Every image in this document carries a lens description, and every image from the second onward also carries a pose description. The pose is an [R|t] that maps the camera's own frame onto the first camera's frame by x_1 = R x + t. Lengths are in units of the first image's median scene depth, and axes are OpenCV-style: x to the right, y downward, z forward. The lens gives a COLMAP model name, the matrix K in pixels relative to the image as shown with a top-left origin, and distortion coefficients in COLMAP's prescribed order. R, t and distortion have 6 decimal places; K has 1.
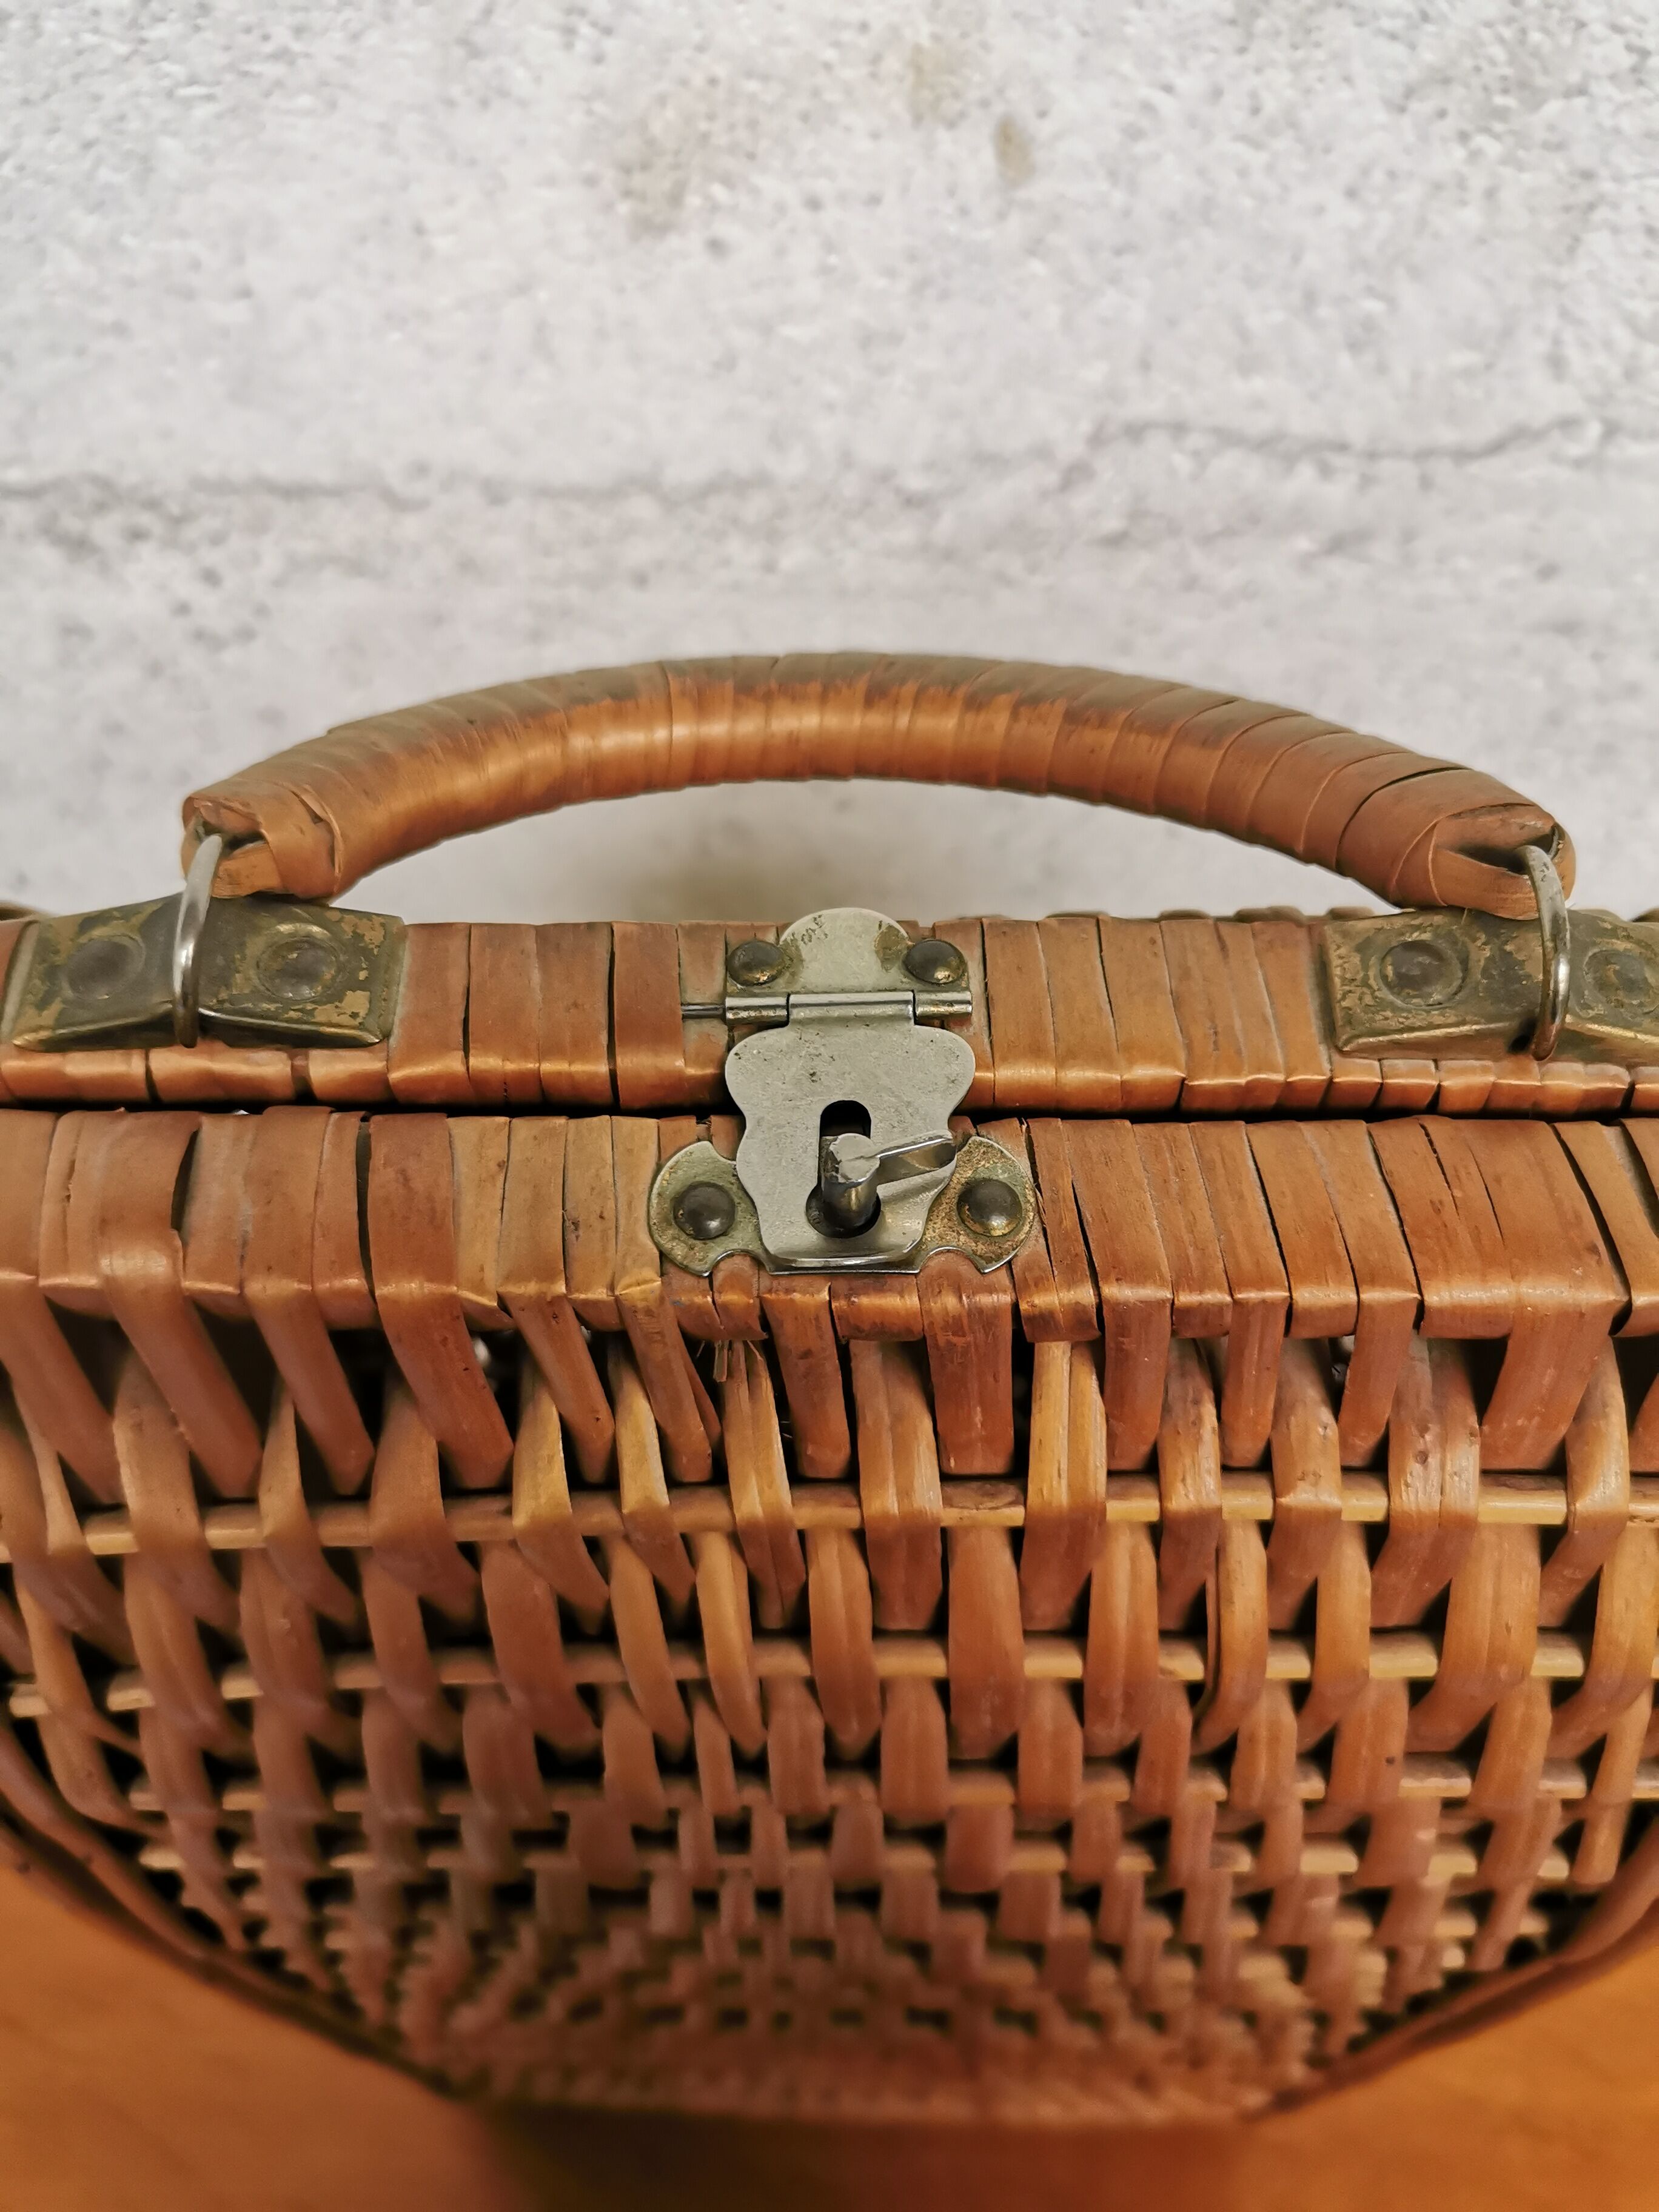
lens RADIAL K [[1813.8, 0, 832.1], [0, 1813.8, 1119.4], [0, 0, 1]] dist [0.036480, -0.047979]
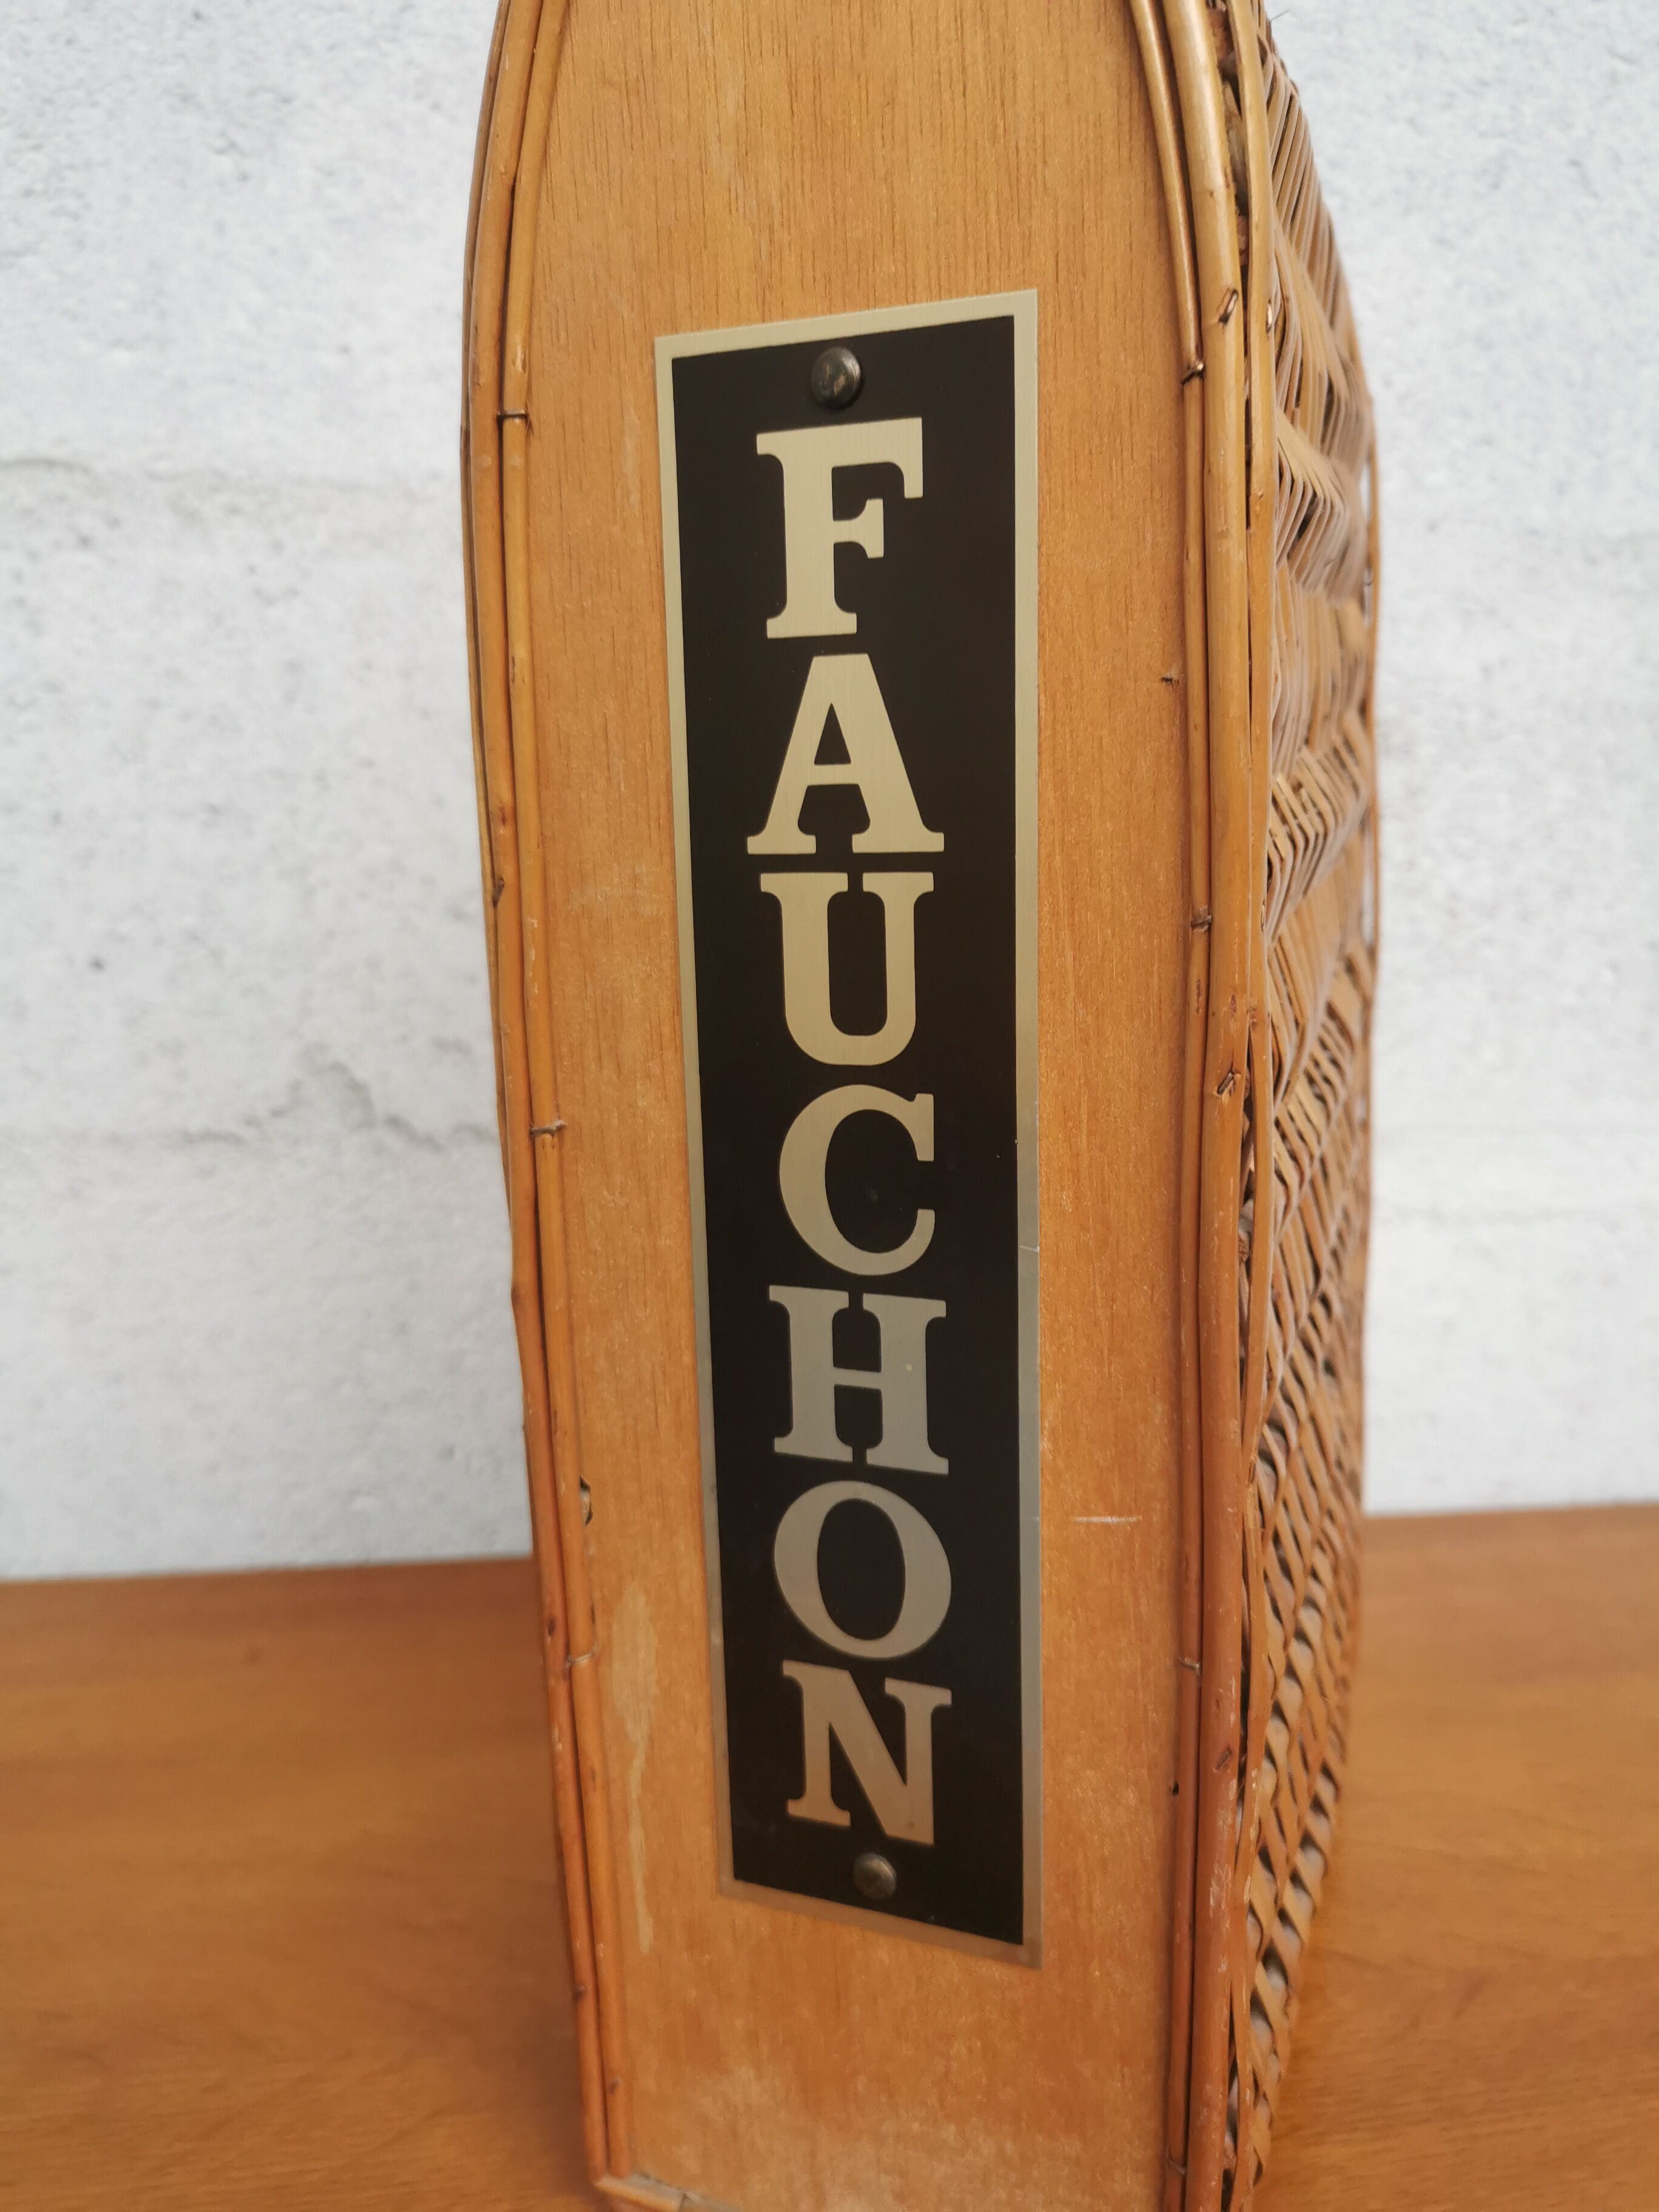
lens RADIAL K [[1813.8, 0, 847.9], [0, 1813.8, 1103.6], [0, 0, 1]] dist [0.036480, -0.047979]
pose [[0.991994, 0.001058, 0.126284, -0.076305], [0.081559, 0.758098, -0.647021, 1.183478], [-0.096420, 0.652140, 0.751942, 0.154654]]
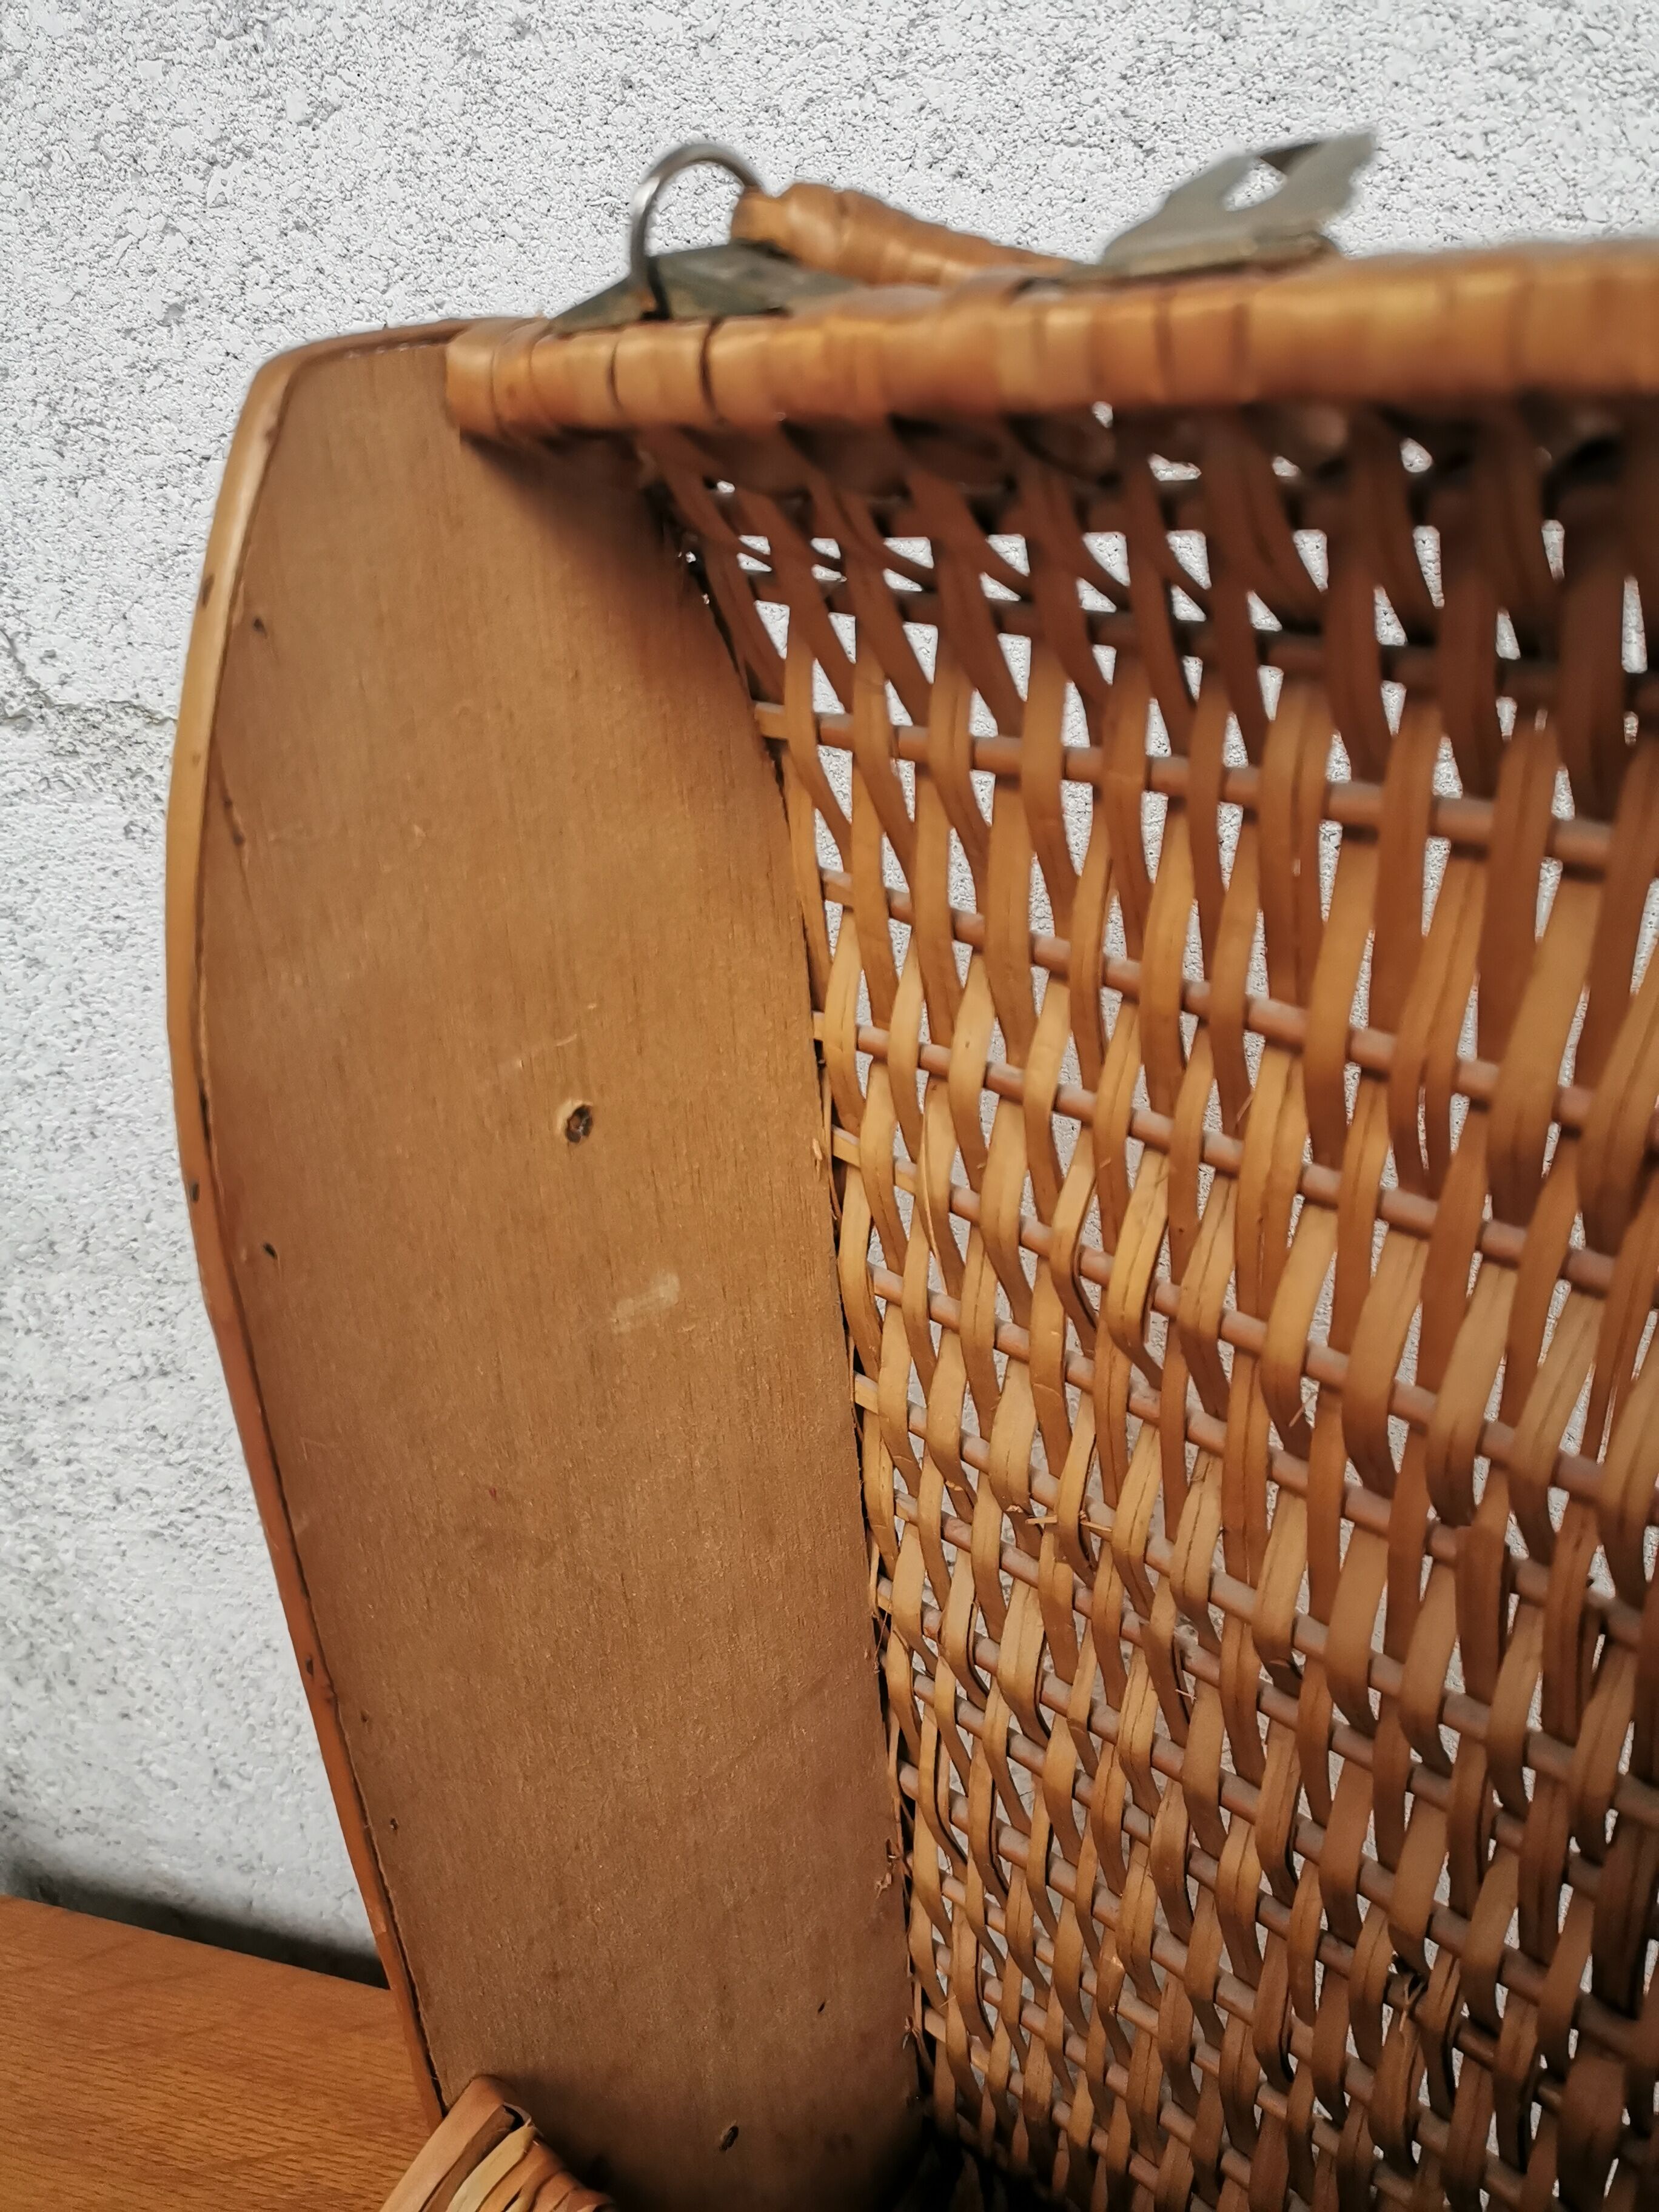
lens RADIAL K [[1813.8, 0, 793.5], [0, 1813.8, 1120.4], [0, 0, 1]] dist [0.036480, -0.047979]
pose [[0.946131, 0.096041, -0.309213, 0.047403], [-0.239824, 0.849481, -0.469965, 0.391747], [0.217535, 0.518805, 0.826753, 0.234440]]
